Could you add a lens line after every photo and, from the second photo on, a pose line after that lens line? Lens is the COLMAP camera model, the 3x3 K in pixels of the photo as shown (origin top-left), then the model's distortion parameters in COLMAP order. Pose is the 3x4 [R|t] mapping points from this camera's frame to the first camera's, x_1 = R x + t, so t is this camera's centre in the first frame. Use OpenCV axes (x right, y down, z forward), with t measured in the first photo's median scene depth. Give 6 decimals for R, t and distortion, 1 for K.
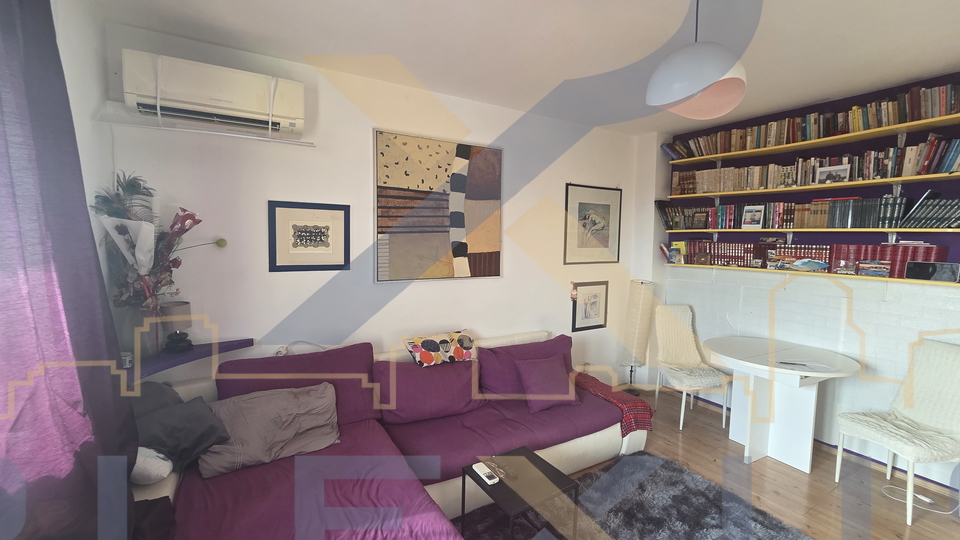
lens RADIAL K [[397.5, 0, 482.3], [0, 397.5, 265.9], [0, 0, 1]] dist [-0.009132, 0.001985]
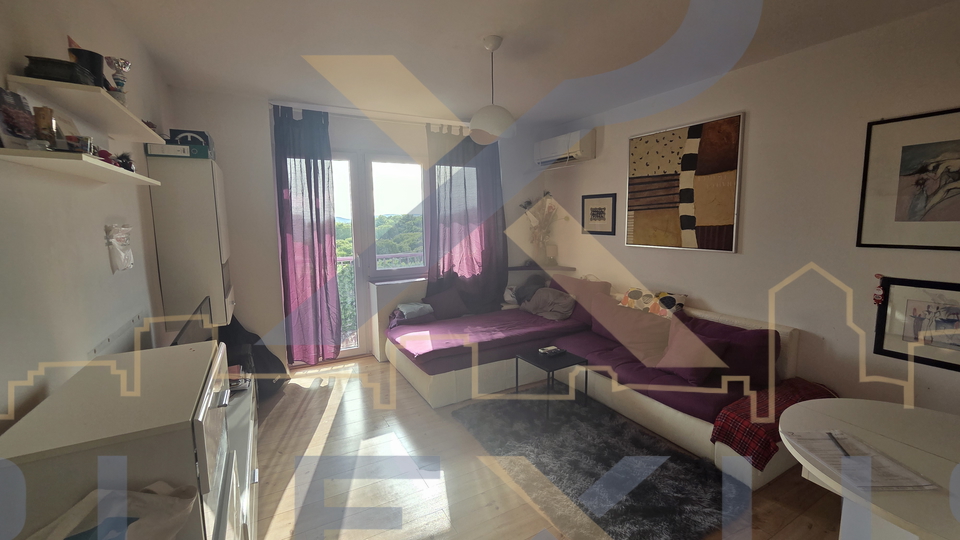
lens RADIAL K [[397.5, 0, 480.4], [0, 397.5, 264.1], [0, 0, 1]] dist [-0.009132, 0.001985]
pose [[-0.032609, 0.102932, -0.994154, 1.101560], [-0.054312, 0.993031, 0.104597, -0.010346], [0.997991, 0.057405, -0.026792, 0.469773]]
